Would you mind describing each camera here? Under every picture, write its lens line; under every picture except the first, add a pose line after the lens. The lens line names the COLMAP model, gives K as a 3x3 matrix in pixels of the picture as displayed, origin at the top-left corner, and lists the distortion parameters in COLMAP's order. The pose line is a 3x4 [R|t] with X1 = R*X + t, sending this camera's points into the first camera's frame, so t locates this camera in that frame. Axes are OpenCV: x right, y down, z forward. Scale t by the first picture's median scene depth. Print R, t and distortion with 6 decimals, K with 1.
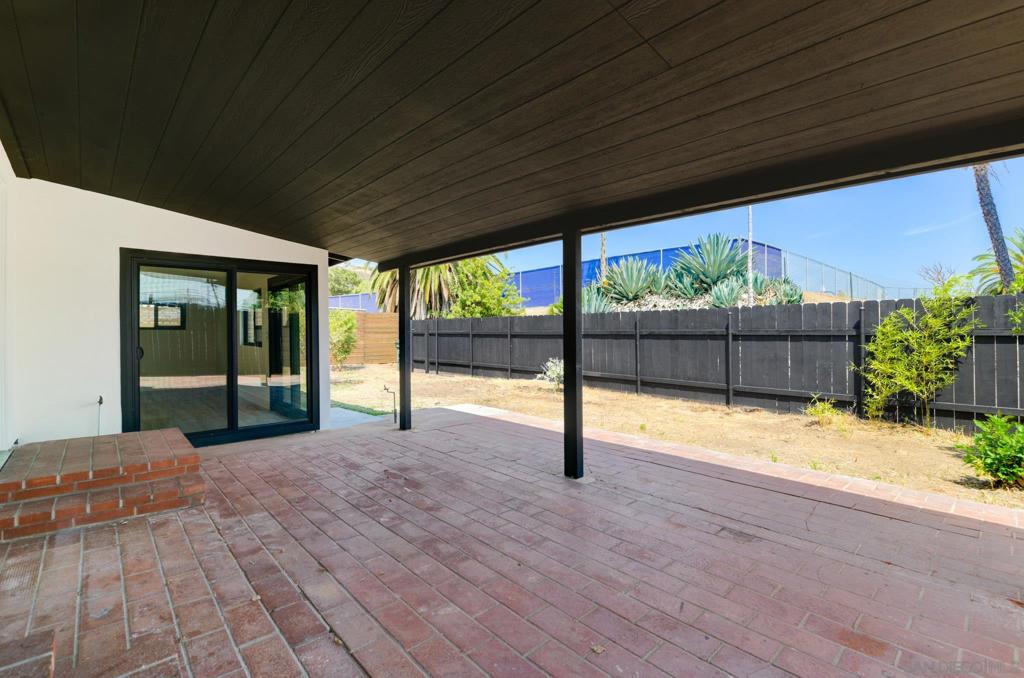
lens RADIAL K [[458.1, 0, 513.4], [0, 458.1, 335.2], [0, 0, 1]] dist [-0.003036, -0.000593]
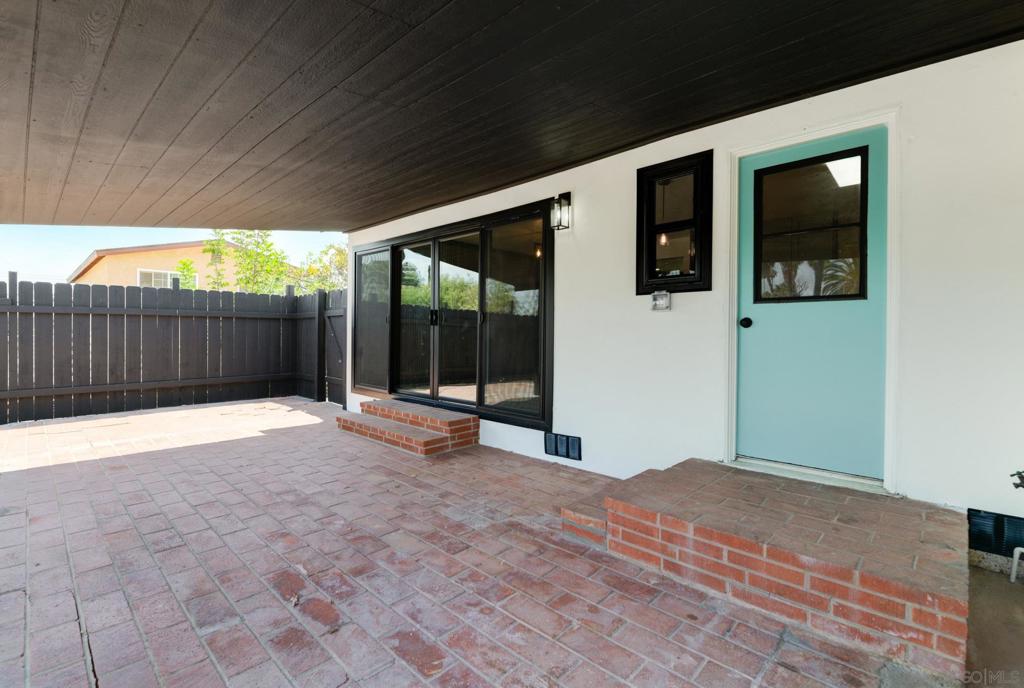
lens RADIAL K [[468.5, 0, 509.3], [0, 468.5, 338.4], [0, 0, 1]] dist [-0.003657, -0.000386]
pose [[-0.997596, -0.001680, -0.069271, -0.512675], [-0.002921, 0.999837, 0.017816, 0.004370], [0.069230, 0.017975, -0.997439, 1.798281]]
